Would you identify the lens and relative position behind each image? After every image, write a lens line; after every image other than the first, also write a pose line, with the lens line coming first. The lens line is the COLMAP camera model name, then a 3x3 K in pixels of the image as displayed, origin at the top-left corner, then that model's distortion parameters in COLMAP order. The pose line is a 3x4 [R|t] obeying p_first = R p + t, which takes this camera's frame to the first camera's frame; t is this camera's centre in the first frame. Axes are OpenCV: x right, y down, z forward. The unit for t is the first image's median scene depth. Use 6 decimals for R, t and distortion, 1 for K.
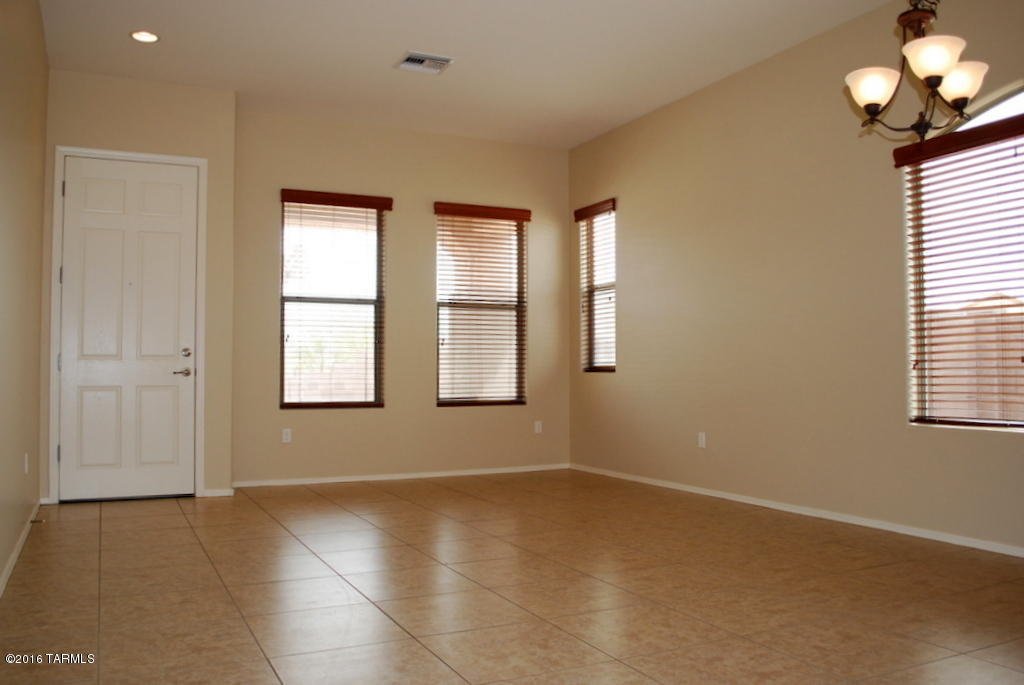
lens RADIAL K [[823.4, 0, 512.0], [0, 823.4, 342.5], [0, 0, 1]] dist [-0.078514, -0.003583]
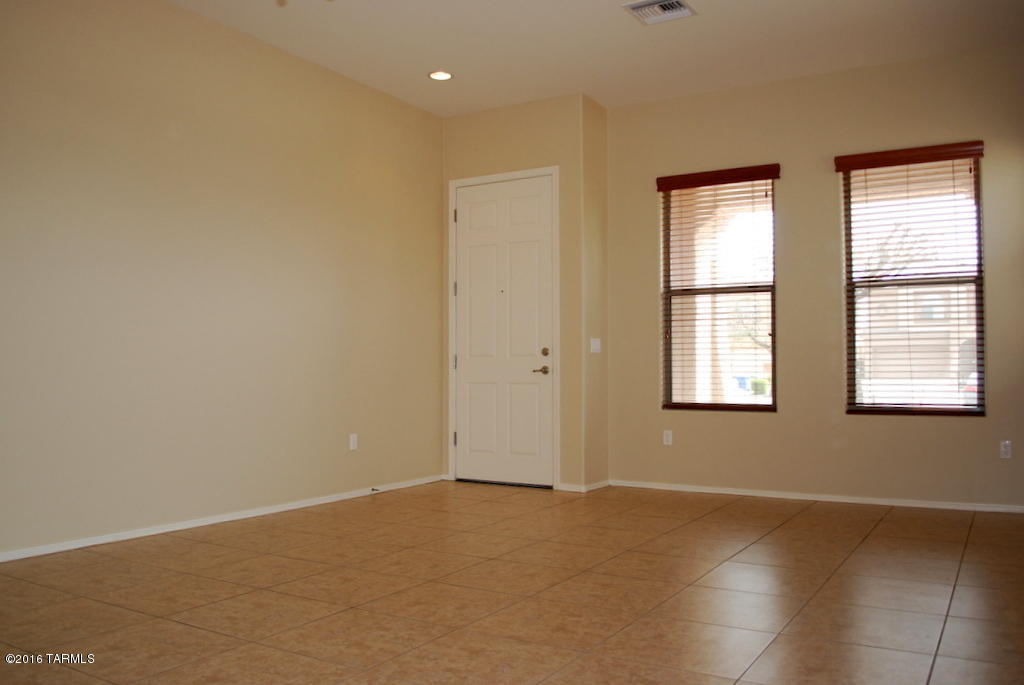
lens RADIAL K [[823.4, 0, 512.0], [0, 823.4, 342.5], [0, 0, 1]] dist [-0.078514, -0.003583]
pose [[0.557889, -0.022057, -0.829622, 0.412723], [0.030171, 0.999525, -0.006286, 0.004756], [0.829367, -0.021524, 0.558290, 0.323345]]
